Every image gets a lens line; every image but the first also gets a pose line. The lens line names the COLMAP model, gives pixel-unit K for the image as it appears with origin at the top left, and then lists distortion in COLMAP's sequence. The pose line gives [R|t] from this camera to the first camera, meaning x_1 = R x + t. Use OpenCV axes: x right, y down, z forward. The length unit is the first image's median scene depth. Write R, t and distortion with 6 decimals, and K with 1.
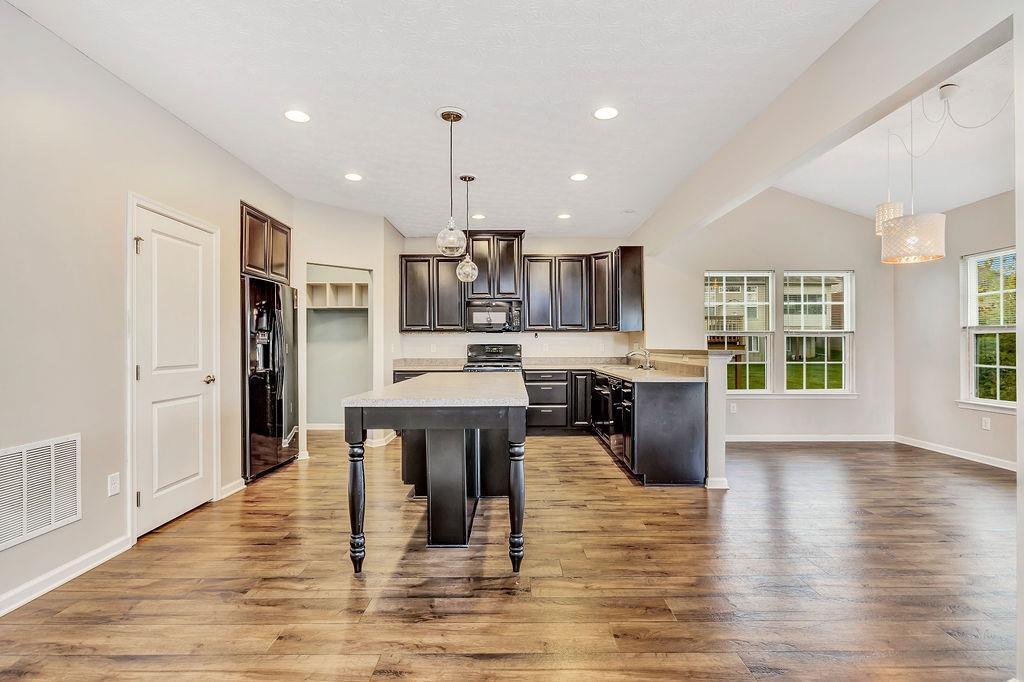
lens RADIAL K [[483.0, 0, 512.0], [0, 483.0, 341.0], [0, 0, 1]] dist [-0.002130, -0.000325]
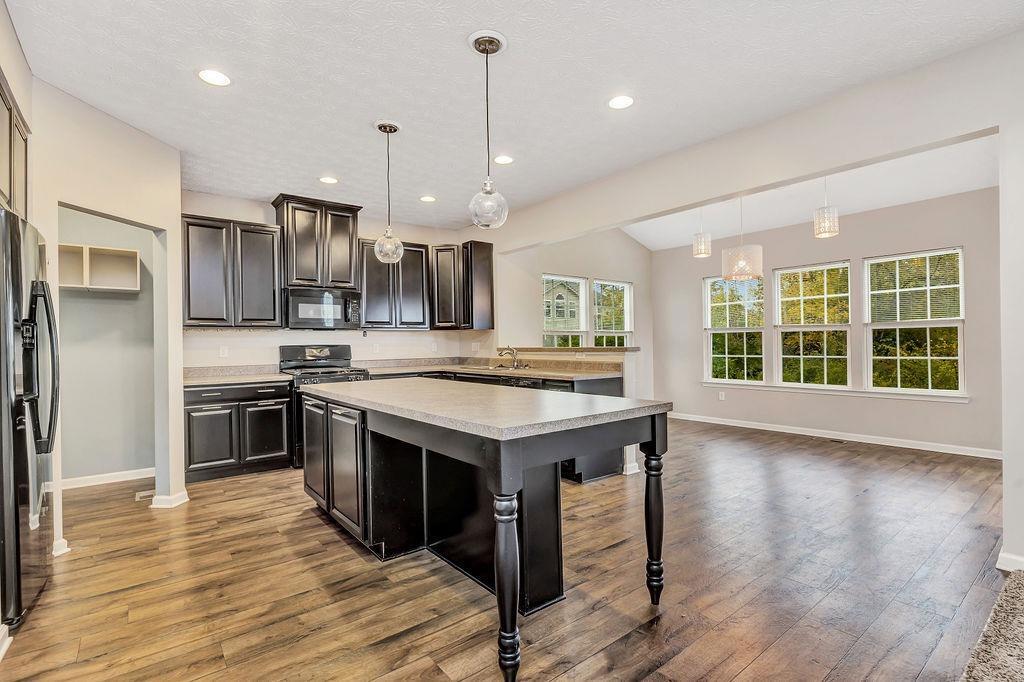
lens RADIAL K [[483.0, 0, 512.0], [0, 483.0, 341.0], [0, 0, 1]] dist [-0.002130, -0.000325]
pose [[0.778101, -0.007029, 0.628100, -0.331198], [0.005089, 0.999975, 0.004887, -0.002446], [-0.628118, -0.000606, 0.778117, 0.215103]]
